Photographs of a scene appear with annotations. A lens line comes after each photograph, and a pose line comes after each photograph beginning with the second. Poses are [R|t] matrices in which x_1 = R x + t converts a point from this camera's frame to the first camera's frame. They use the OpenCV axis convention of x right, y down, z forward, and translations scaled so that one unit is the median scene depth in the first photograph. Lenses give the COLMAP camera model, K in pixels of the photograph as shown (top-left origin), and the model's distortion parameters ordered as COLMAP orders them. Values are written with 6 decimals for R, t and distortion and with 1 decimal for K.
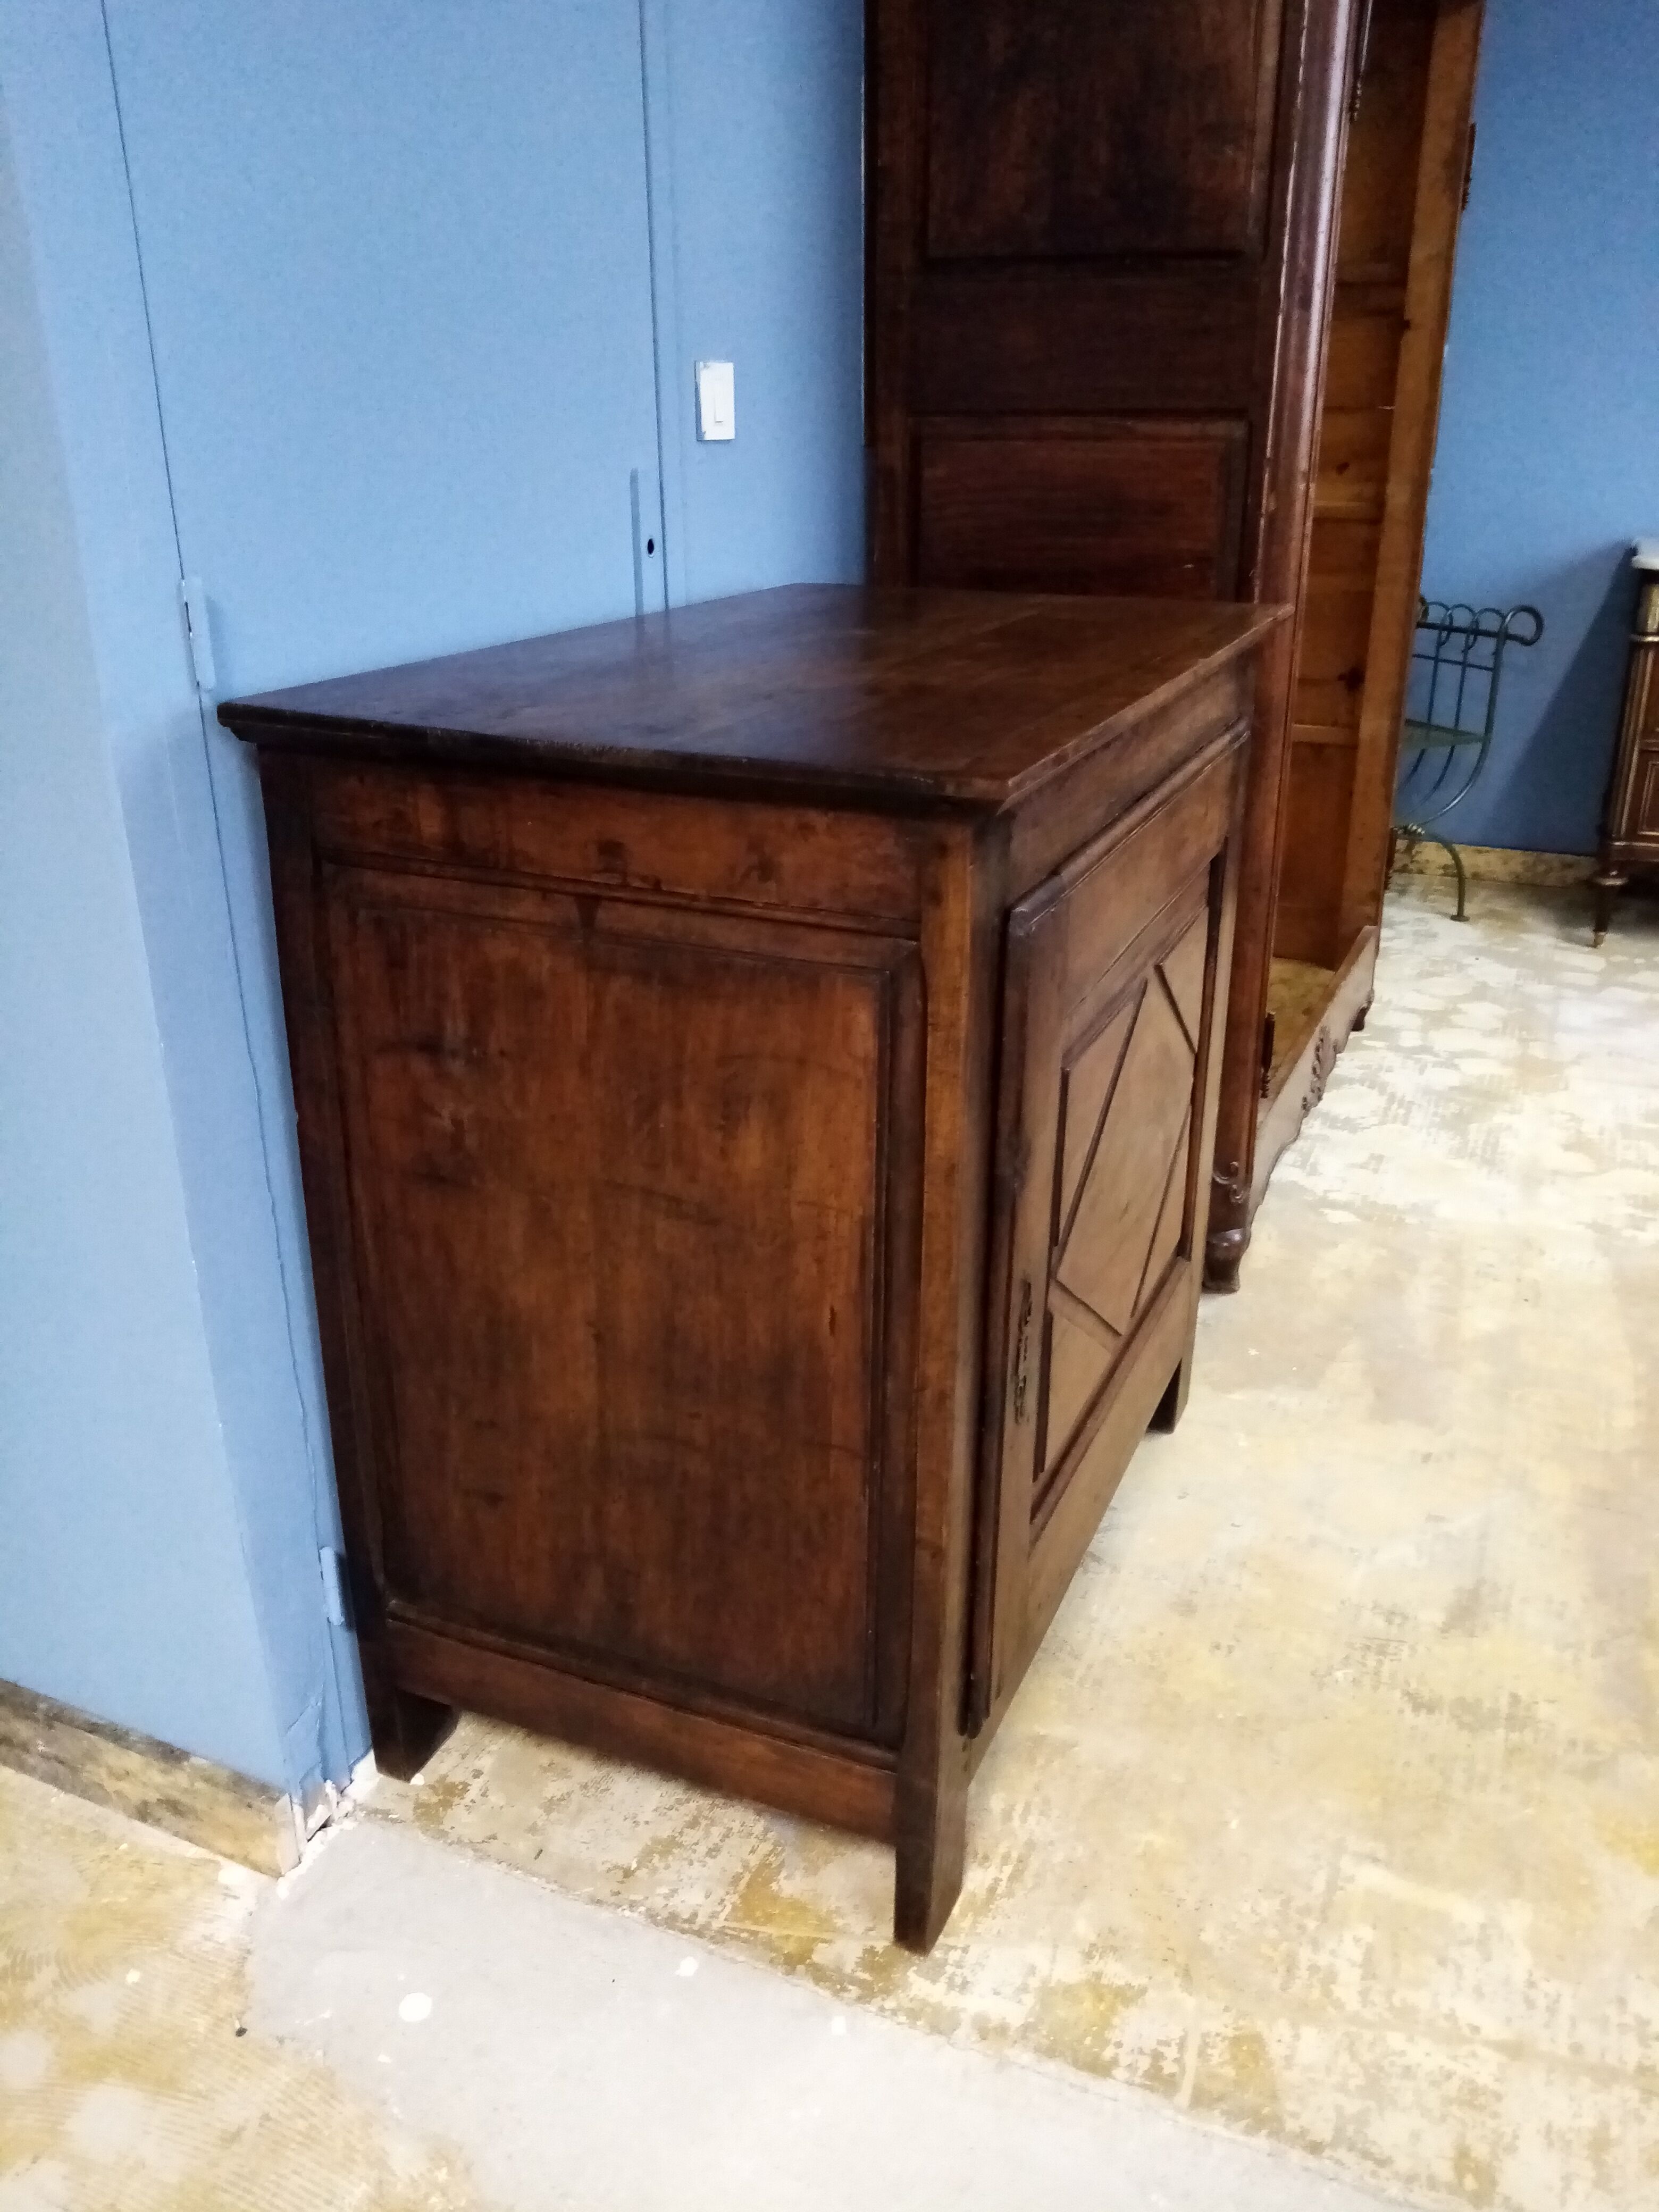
lens RADIAL K [[1764.2, 0, 829.5], [0, 1764.2, 1106.0], [0, 0, 1]] dist [-0.010058, -0.014974]
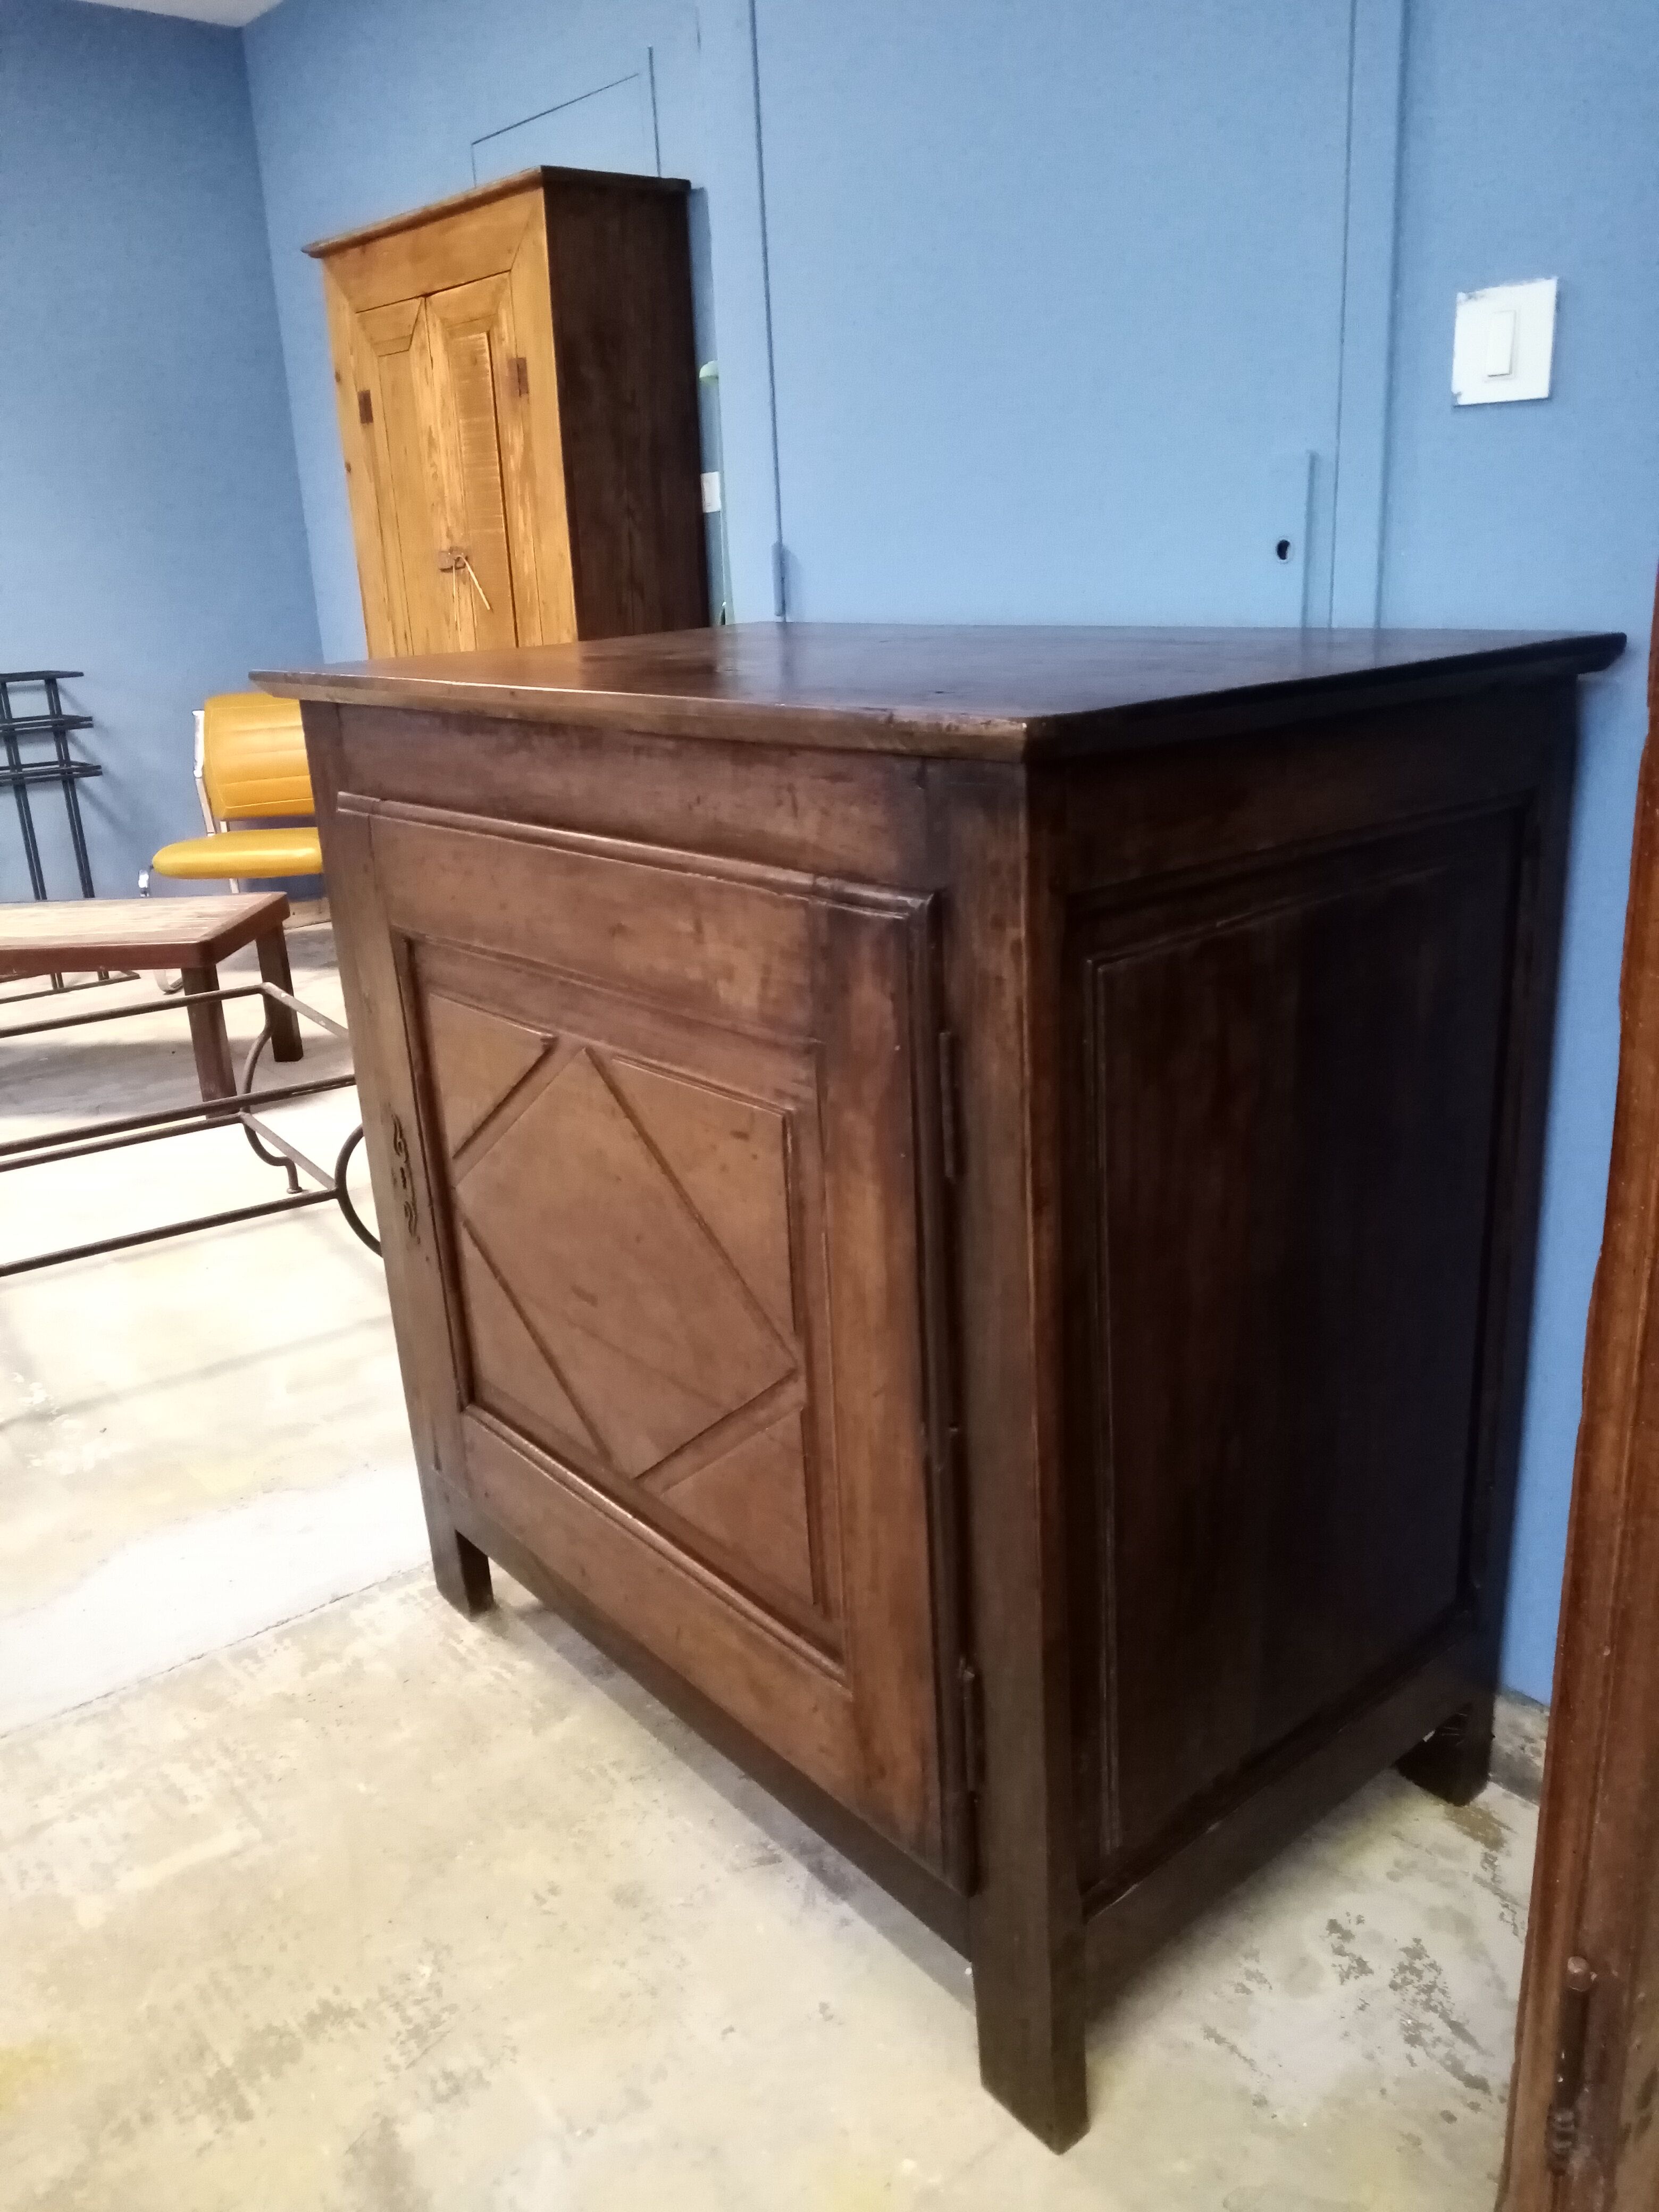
lens RADIAL K [[1764.2, 0, 829.5], [0, 1764.2, 1106.0], [0, 0, 1]] dist [-0.010058, -0.014974]
pose [[-0.461032, 0.300037, -0.835121, 0.909064], [-0.286738, 0.840251, 0.460174, -0.511906], [0.839780, 0.451616, -0.301351, 1.469763]]
